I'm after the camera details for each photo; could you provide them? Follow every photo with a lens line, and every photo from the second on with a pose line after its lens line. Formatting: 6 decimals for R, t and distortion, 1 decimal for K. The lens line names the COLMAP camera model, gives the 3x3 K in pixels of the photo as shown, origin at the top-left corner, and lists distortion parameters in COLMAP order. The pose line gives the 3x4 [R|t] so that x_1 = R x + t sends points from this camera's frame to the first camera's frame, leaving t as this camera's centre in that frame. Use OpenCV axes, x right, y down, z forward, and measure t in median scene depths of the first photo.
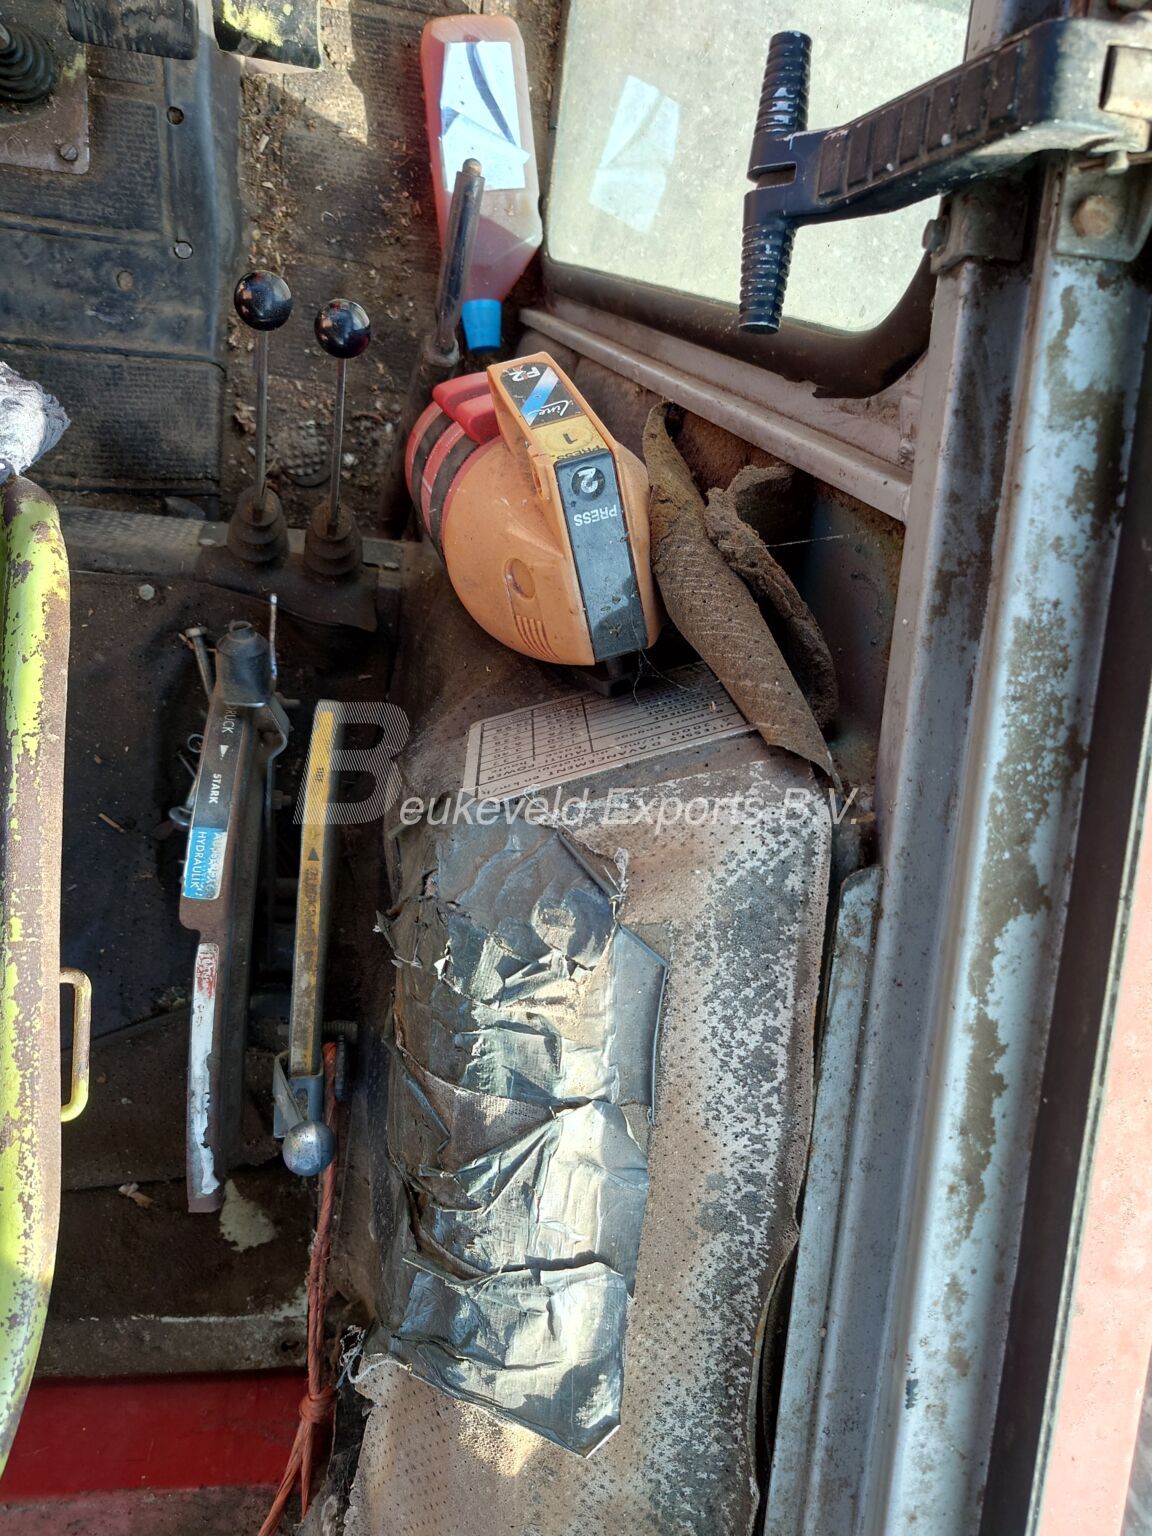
lens RADIAL K [[1113.6, 0, 576.0], [0, 1113.6, 768.0], [0, 0, 1]] dist [0.003427, 0.004945]
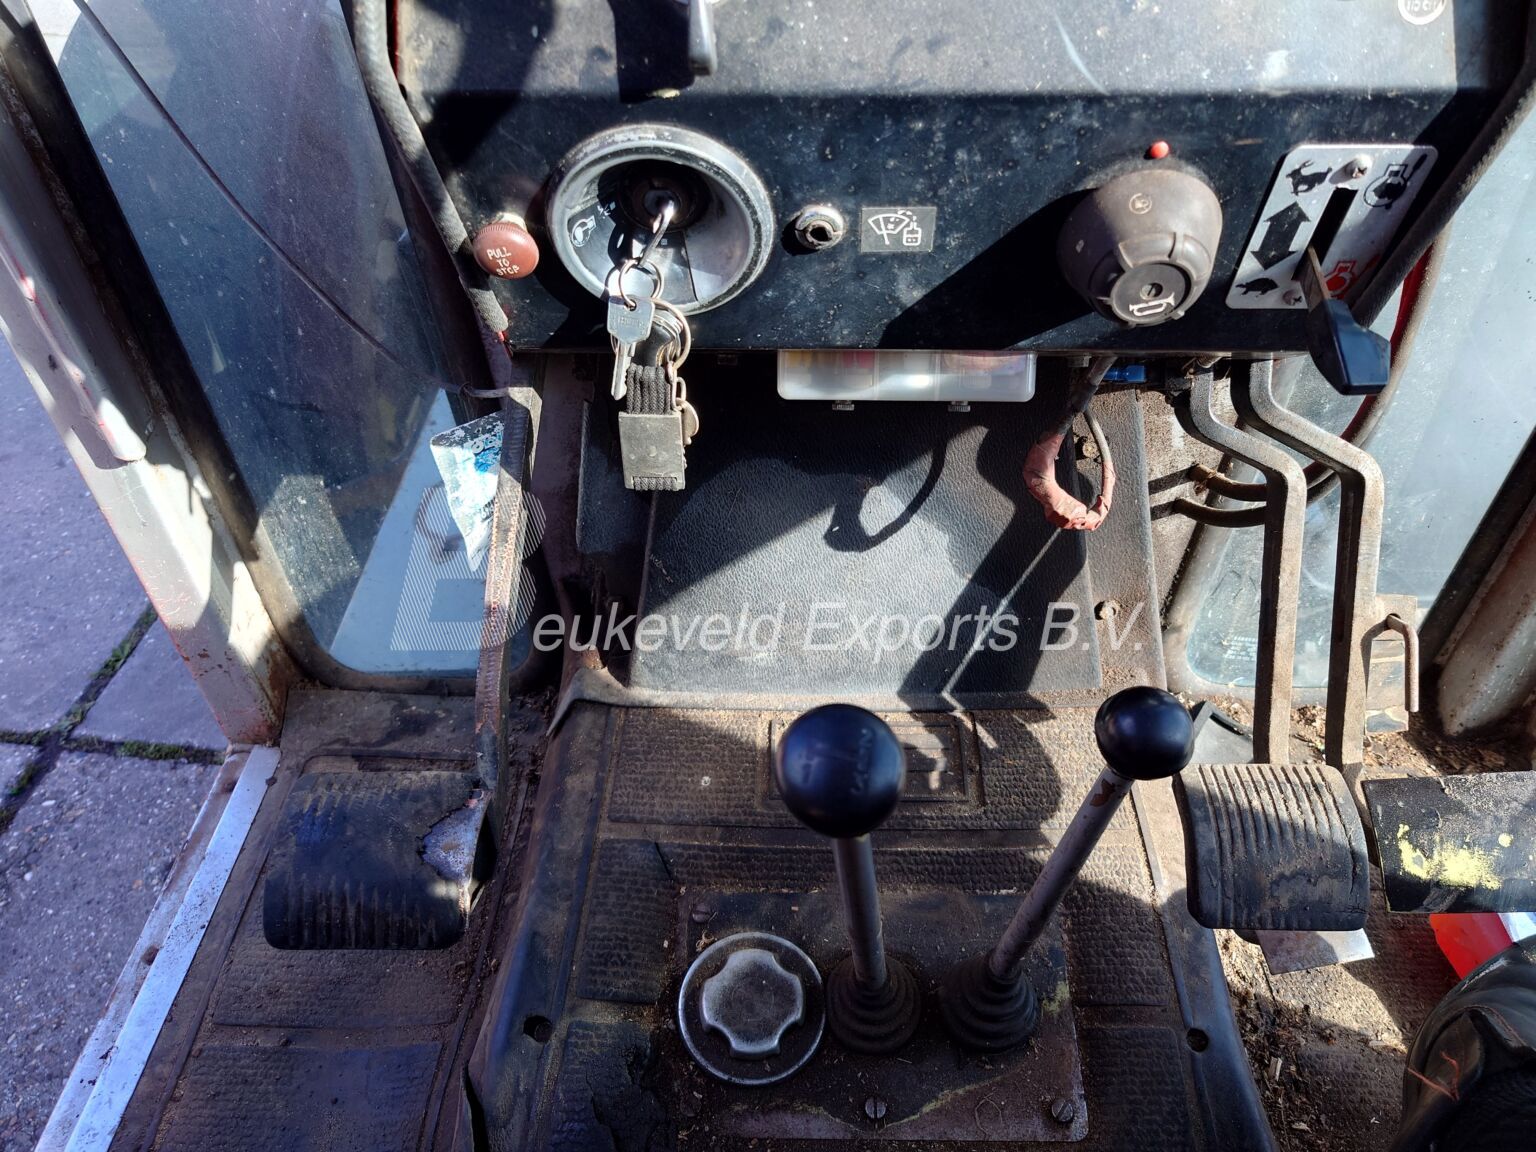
lens RADIAL K [[1113.6, 0, 768.0], [0, 1113.6, 576.0], [0, 0, 1]] dist [0.003427, 0.004945]
pose [[0.983637, -0.172160, -0.053098, -0.547632], [0.049770, 0.542916, -0.838311, -0.170032], [0.173152, 0.821951, 0.542601, 0.337064]]
